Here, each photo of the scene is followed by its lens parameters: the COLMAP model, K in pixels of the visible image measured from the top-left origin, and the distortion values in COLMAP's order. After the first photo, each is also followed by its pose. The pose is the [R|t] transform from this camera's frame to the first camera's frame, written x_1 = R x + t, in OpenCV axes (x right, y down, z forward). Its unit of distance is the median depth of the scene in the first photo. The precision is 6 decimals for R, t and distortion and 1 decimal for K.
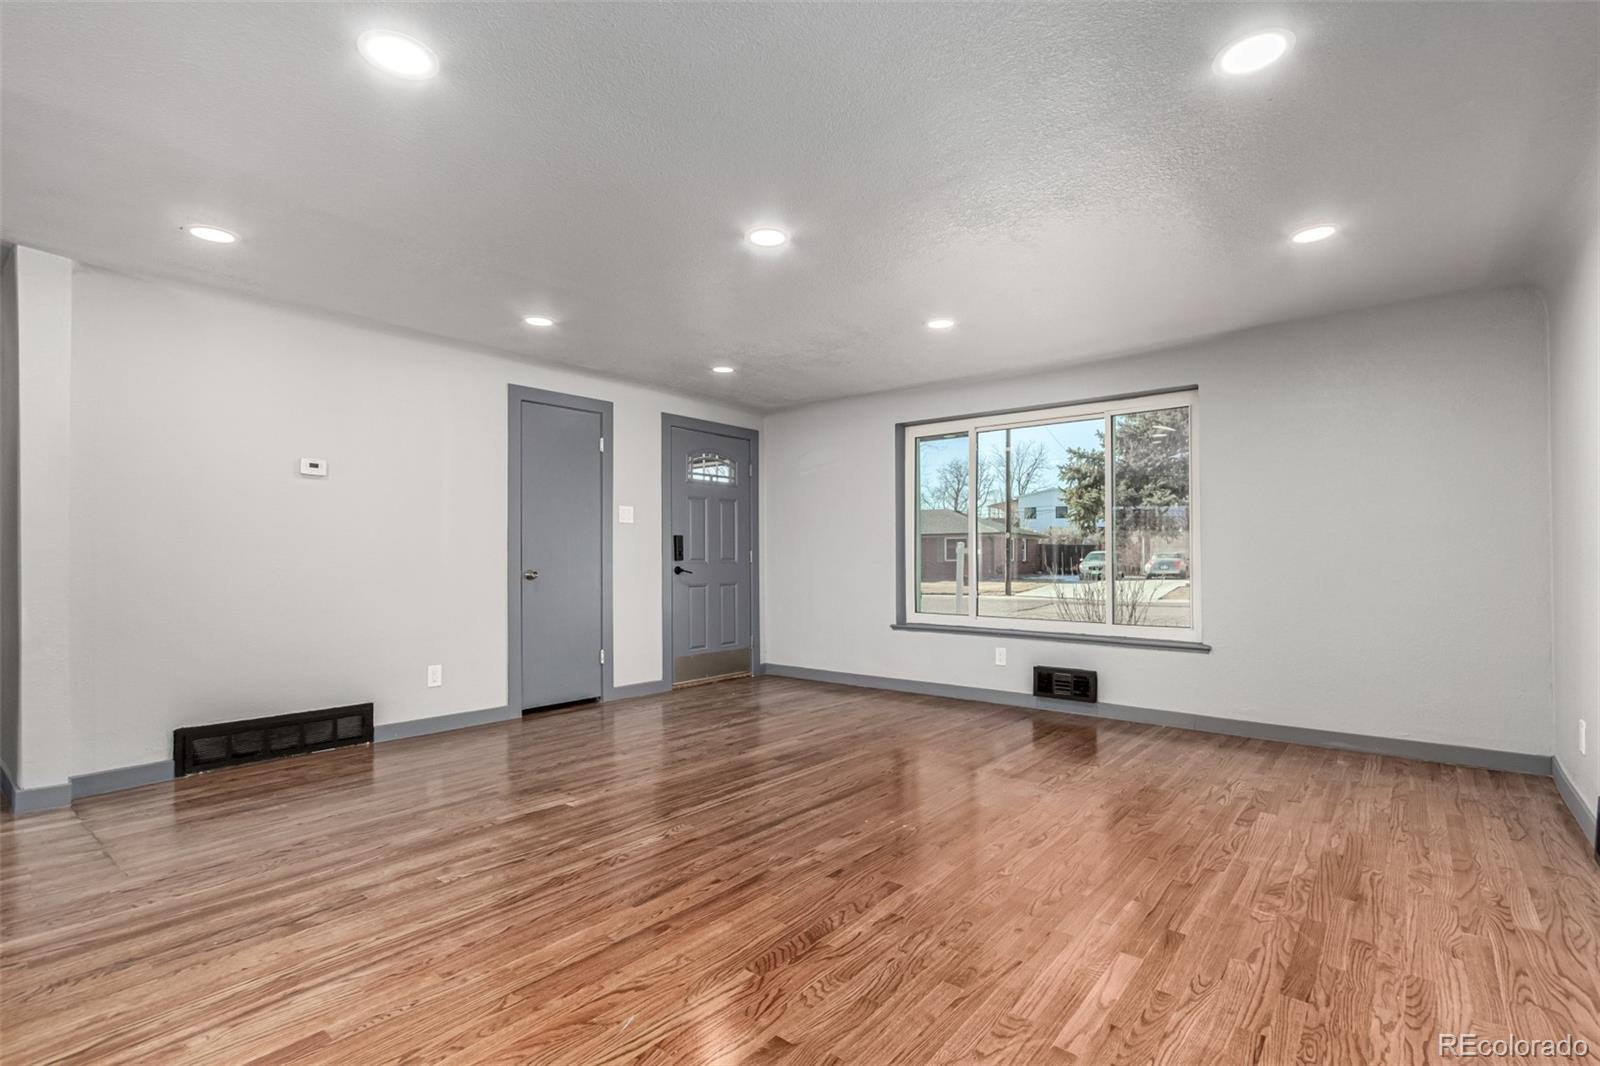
lens RADIAL K [[752.9, 0, 803.6], [0, 752.9, 559.2], [0, 0, 1]] dist [0.001276, 0.000565]
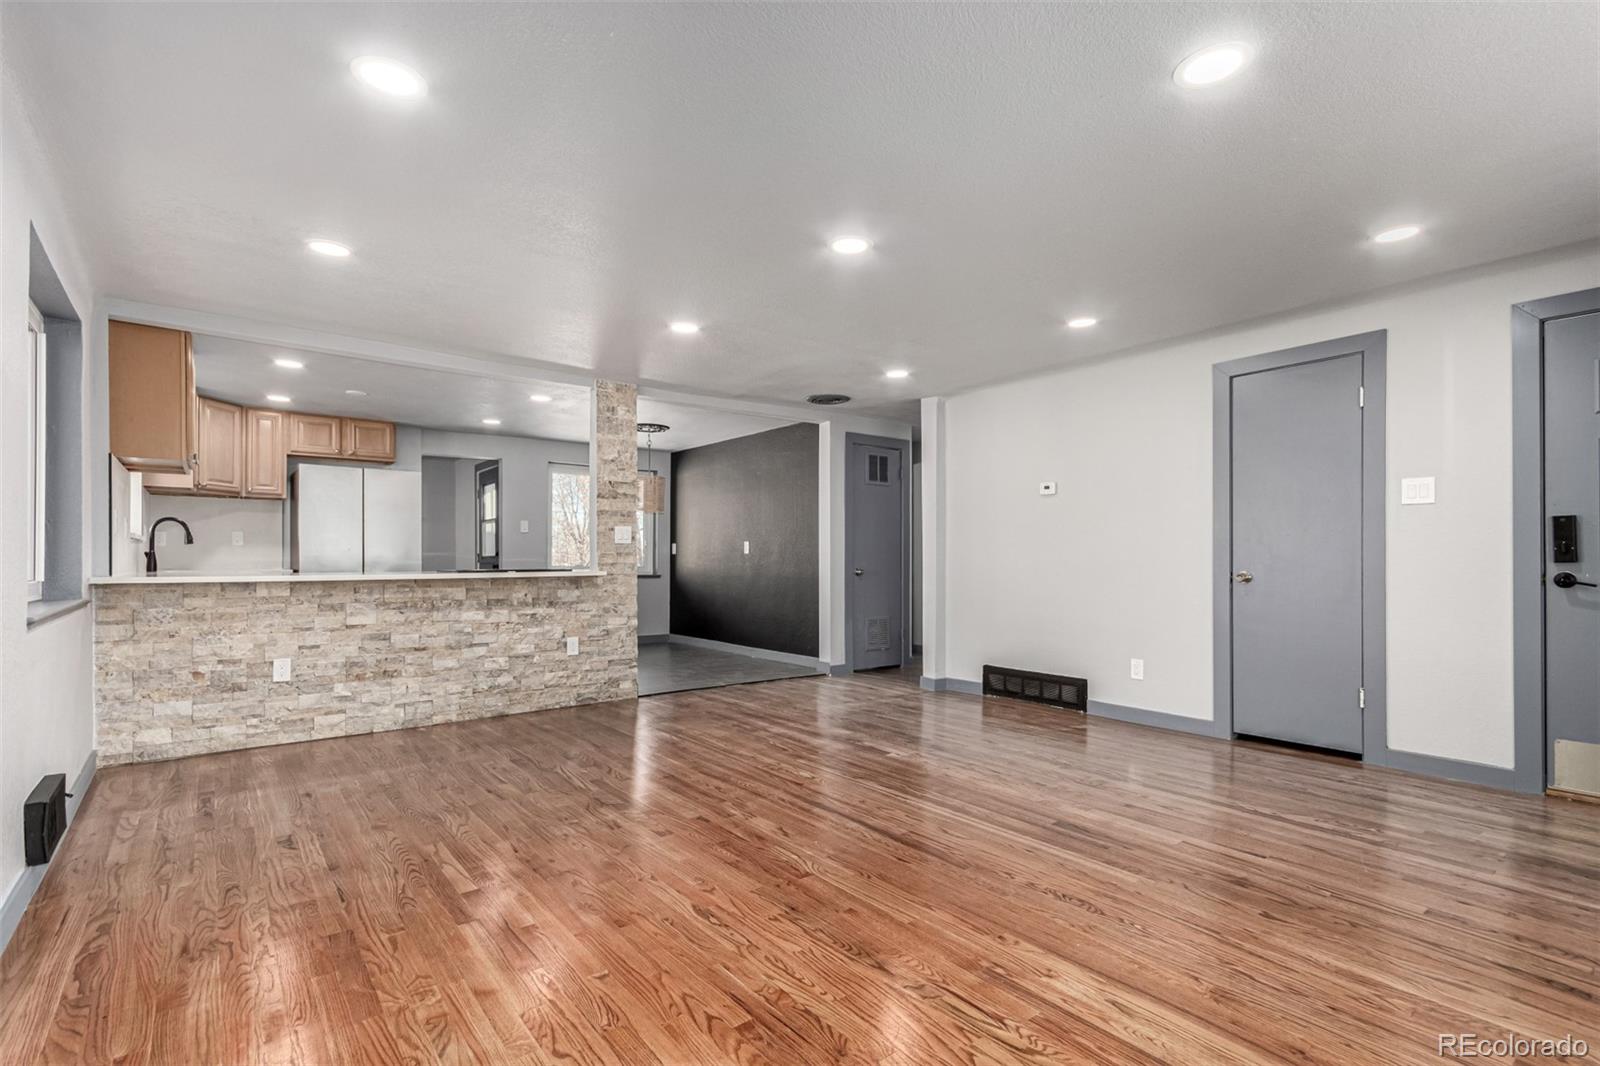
lens RADIAL K [[752.9, 0, 803.6], [0, 752.9, 559.2], [0, 0, 1]] dist [0.001276, 0.000565]
pose [[-0.219712, 0.002325, -0.975562, 0.942827], [-0.001418, 0.999995, 0.002703, -0.002769], [0.975564, 0.001977, -0.219708, 1.130391]]
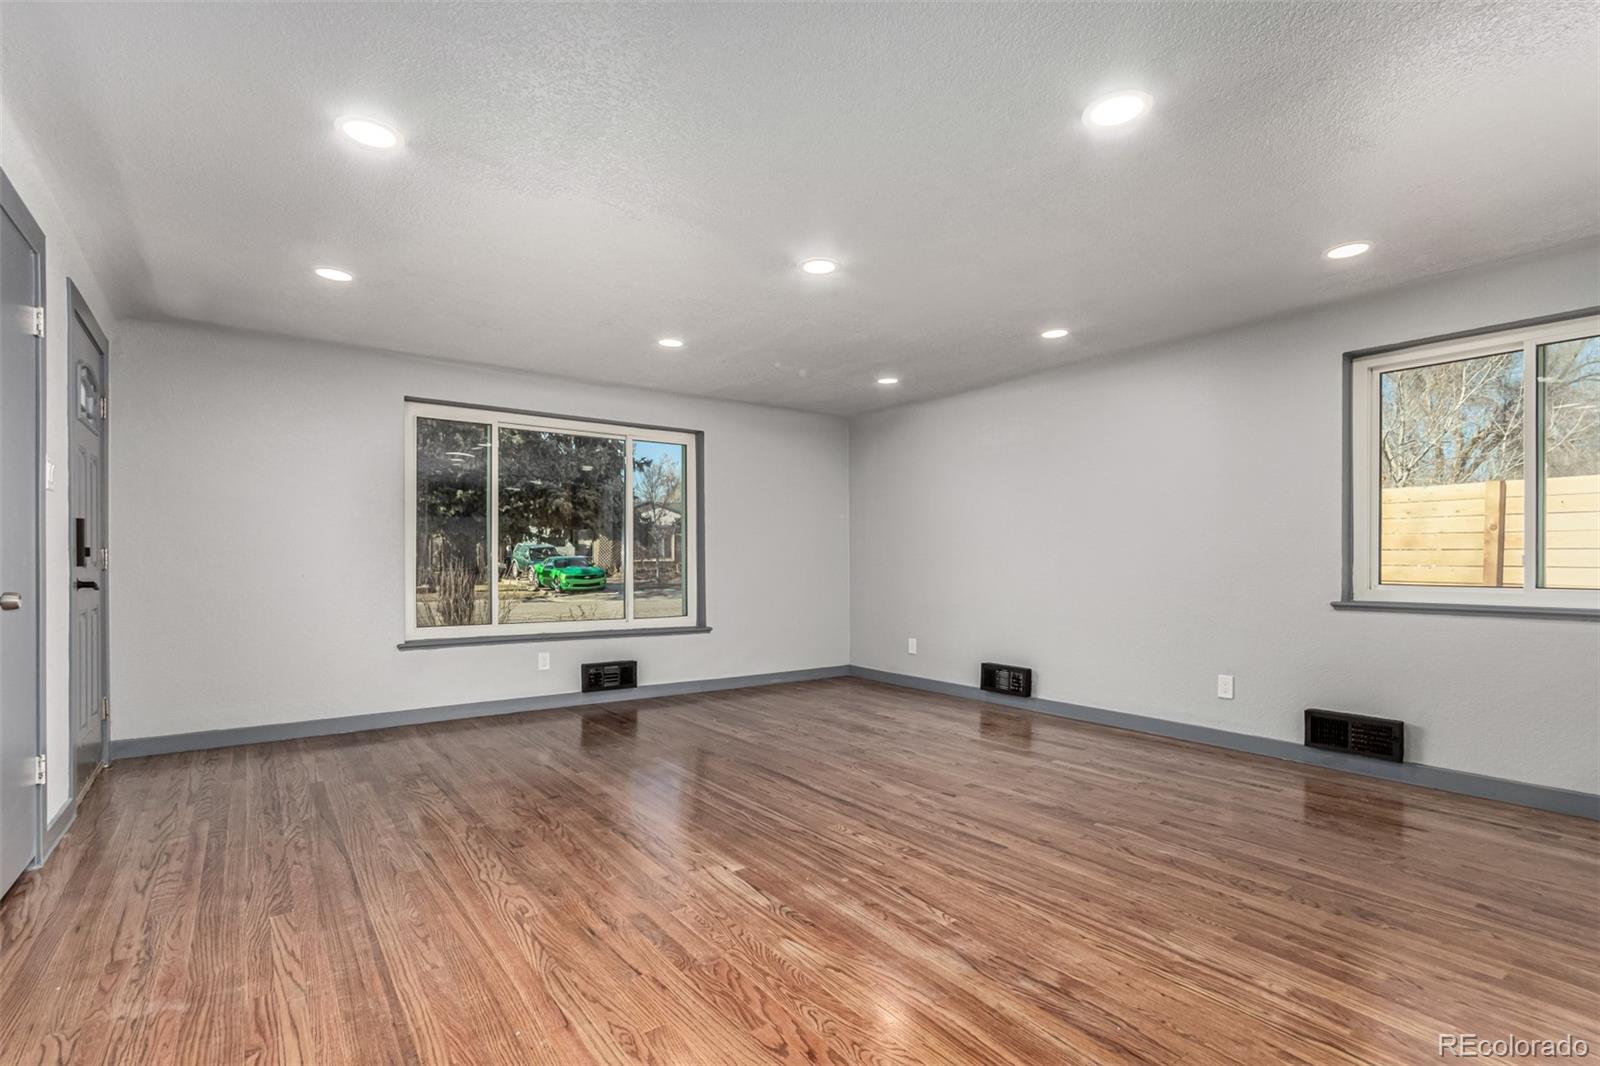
lens RADIAL K [[759.0, 0, 799.6], [0, 759.0, 554.8], [0, 0, 1]] dist [0.001692, 0.000689]
pose [[0.254813, 0.008169, 0.966956, -1.086580], [0.000508, 0.999963, -0.008582, -0.006339], [-0.966990, 0.002678, 0.254799, 0.723215]]
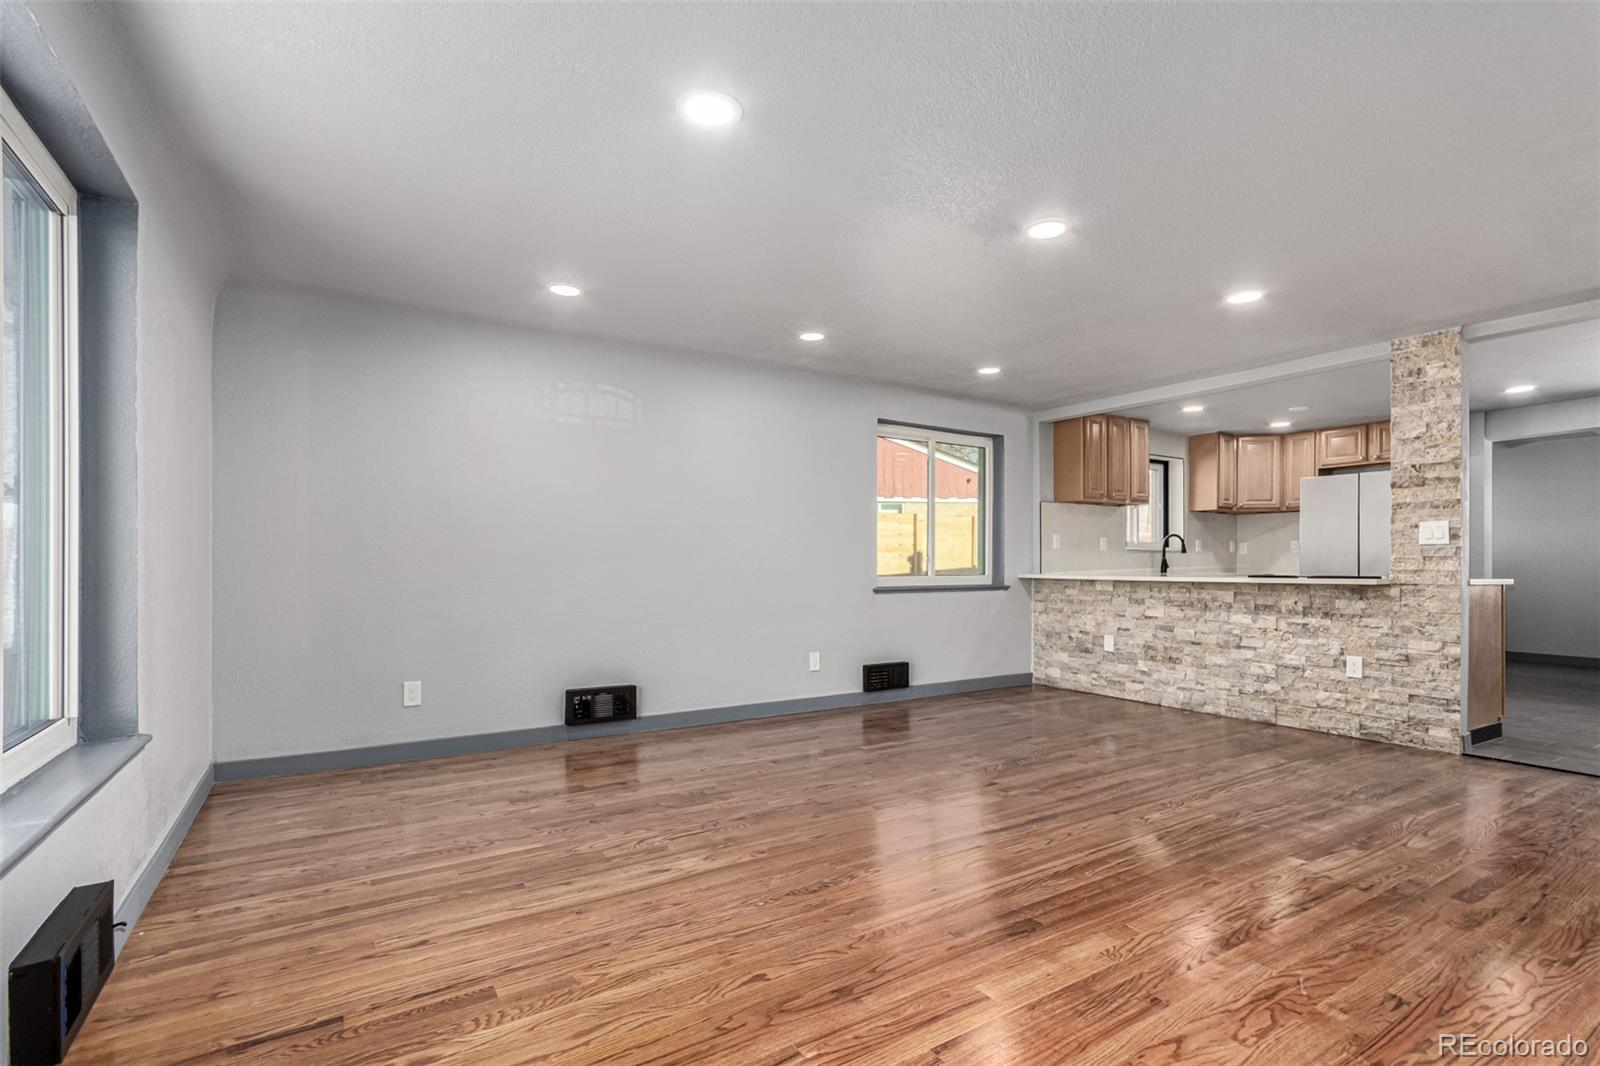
lens RADIAL K [[752.9, 0, 803.6], [0, 752.9, 559.2], [0, 0, 1]] dist [0.001276, 0.000565]
pose [[-0.946380, 0.000721, 0.323054, -0.063336], [-0.000513, 0.999993, -0.003734, -0.001969], [-0.323054, -0.003699, -0.946373, 1.957649]]
